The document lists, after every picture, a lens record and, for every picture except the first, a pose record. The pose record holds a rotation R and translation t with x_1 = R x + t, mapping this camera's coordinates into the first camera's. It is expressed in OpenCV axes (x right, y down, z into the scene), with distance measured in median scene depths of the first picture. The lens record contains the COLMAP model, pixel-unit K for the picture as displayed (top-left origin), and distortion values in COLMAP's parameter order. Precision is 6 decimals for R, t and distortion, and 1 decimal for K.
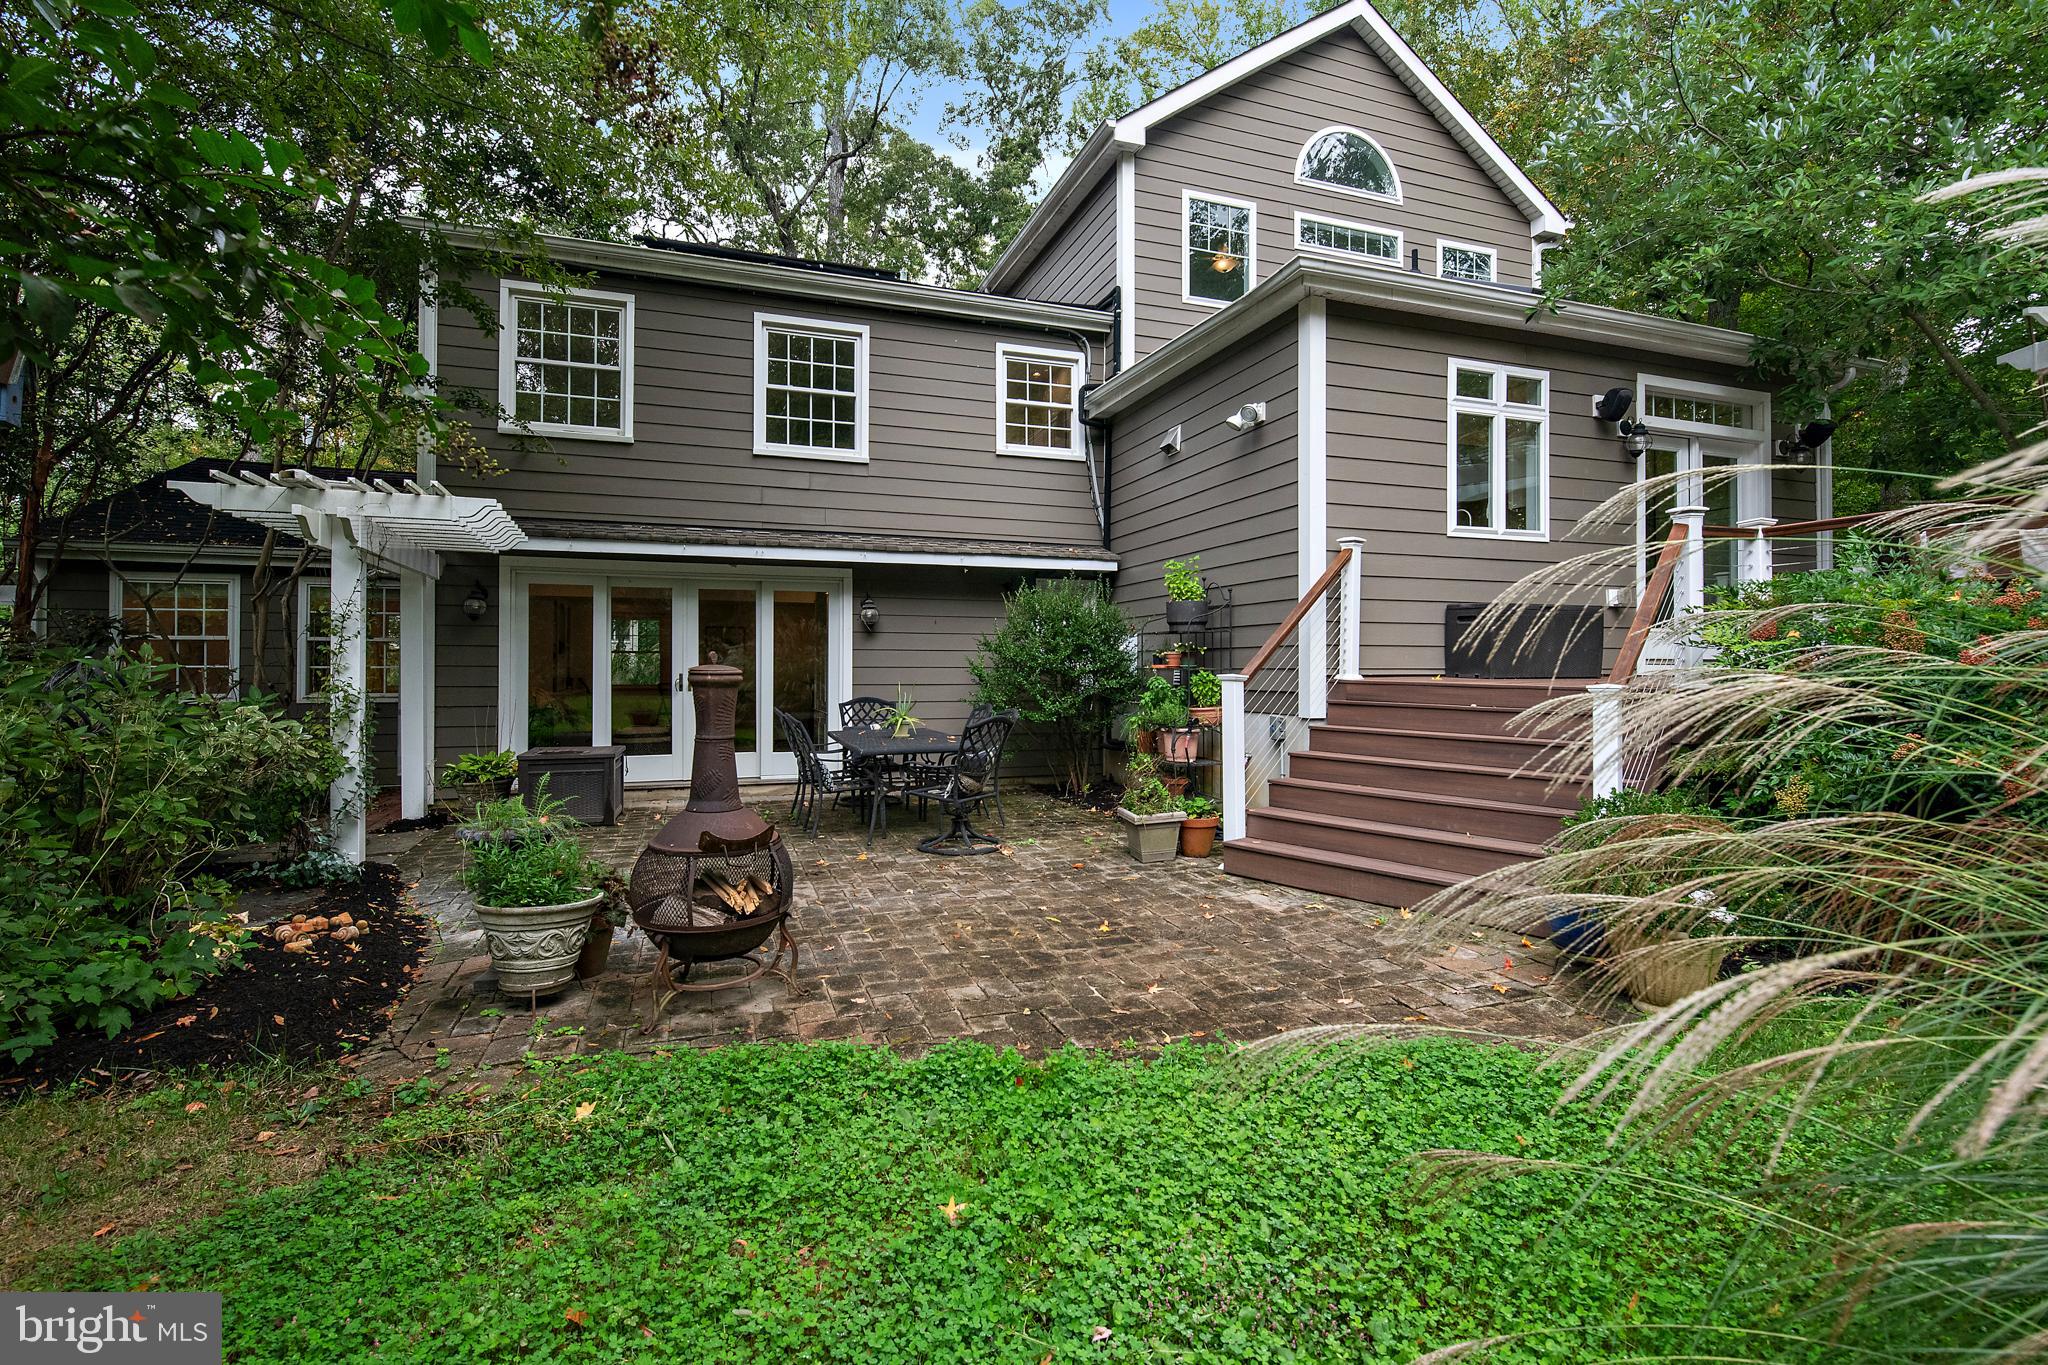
lens RADIAL K [[1000.9, 0, 1021.8], [0, 1000.9, 662.4], [0, 0, 1]] dist [0.042964, -0.033056]
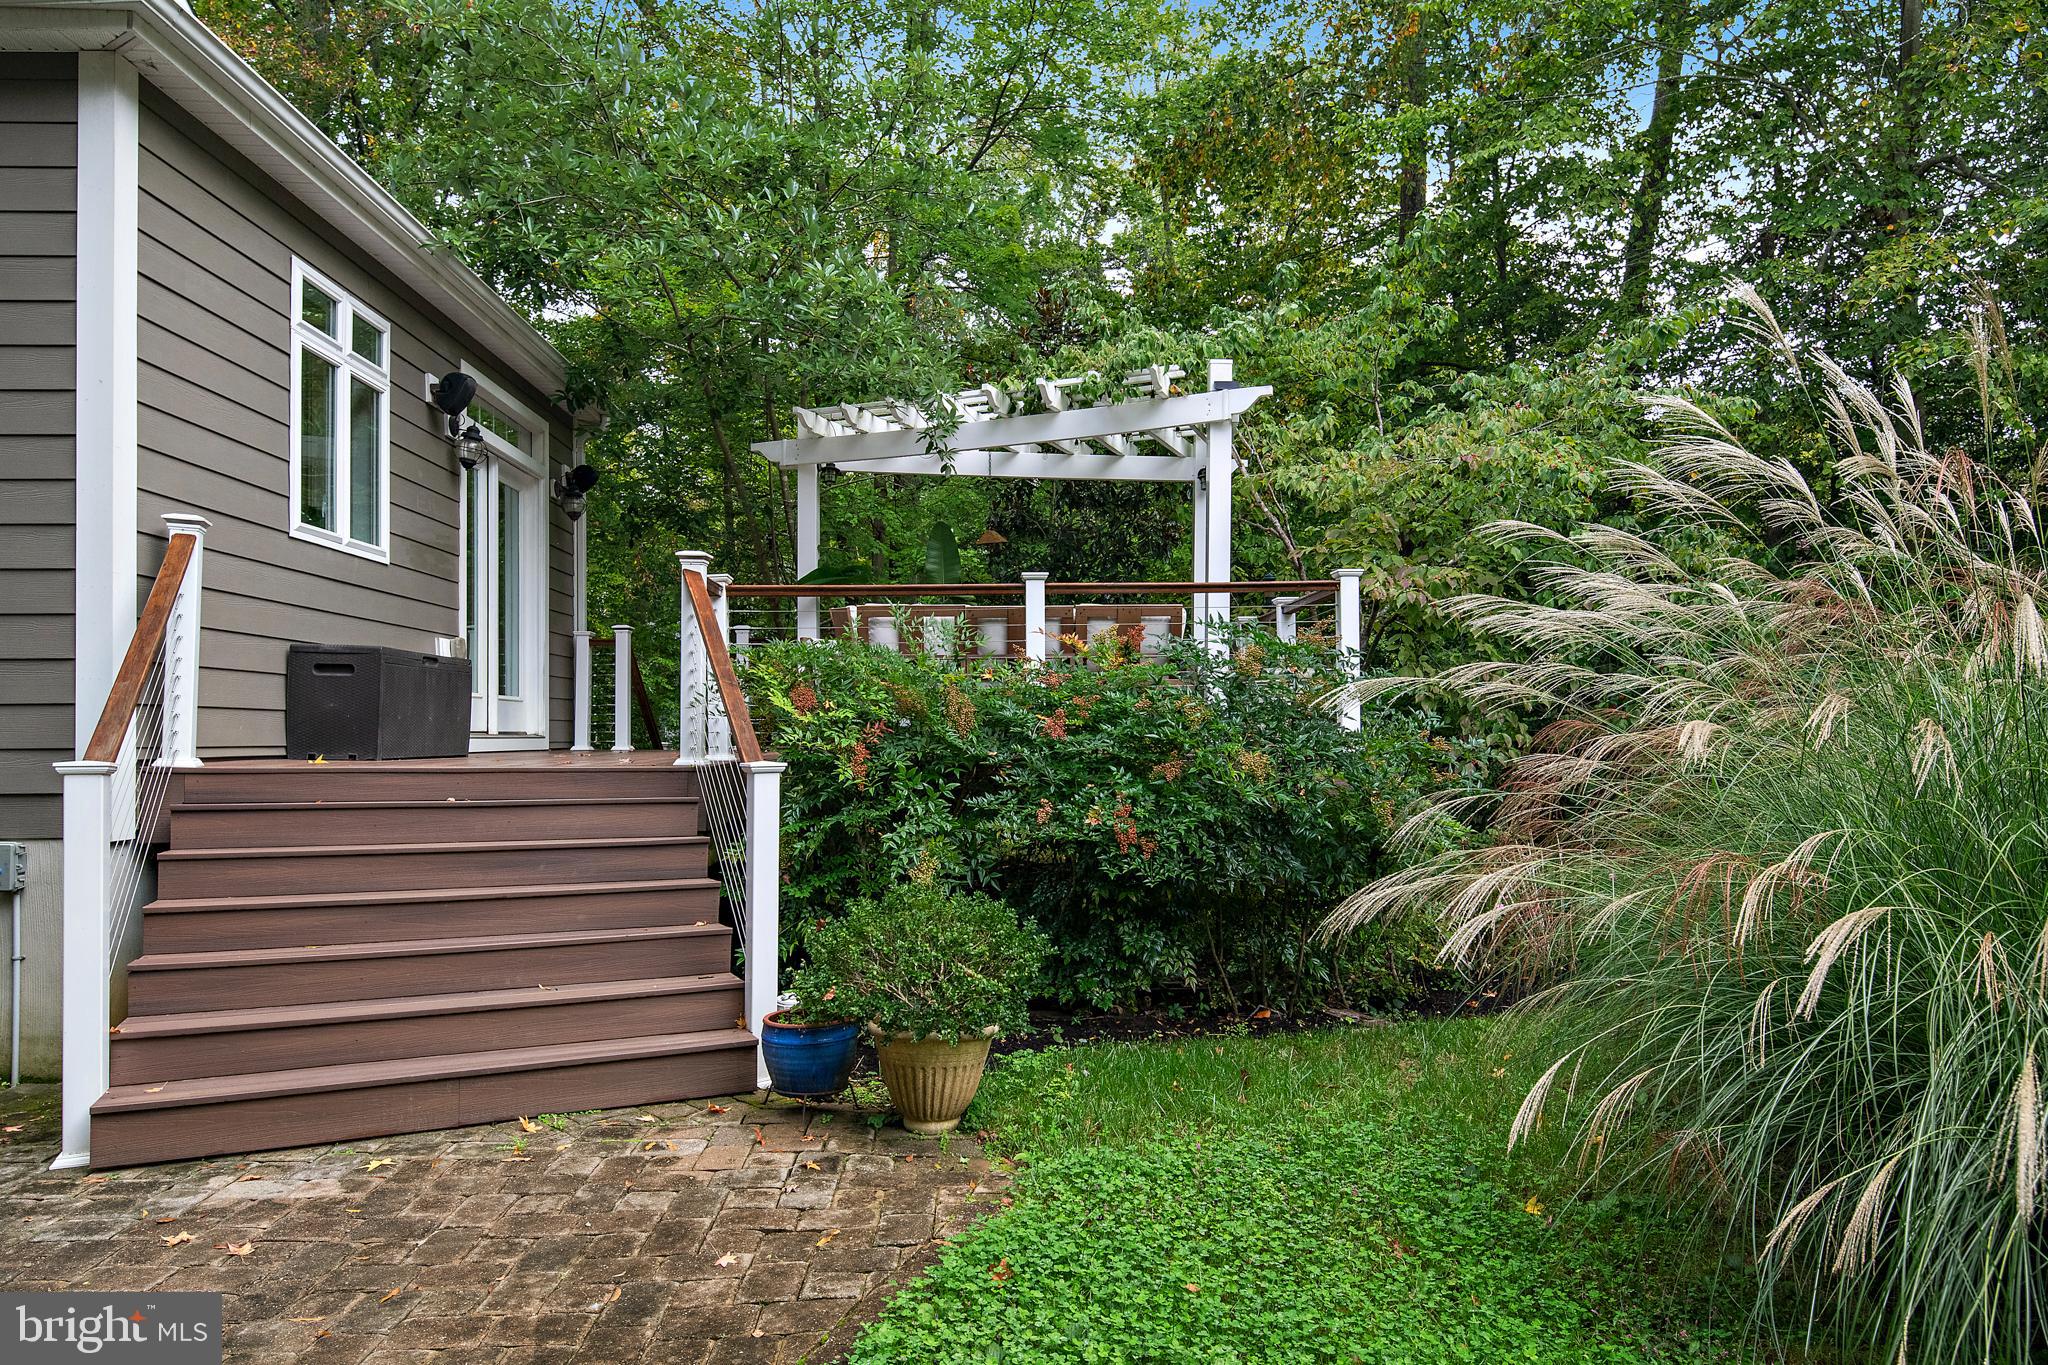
lens RADIAL K [[1319.9, 0, 1026.0], [0, 1319.9, 719.8], [0, 0, 1]] dist [0.004901, 0.002611]
pose [[0.258660, 0.007764, 0.965937, -0.269660], [0.001302, 0.999964, -0.008386, -0.002531], [-0.965967, 0.003427, 0.258641, 0.353084]]
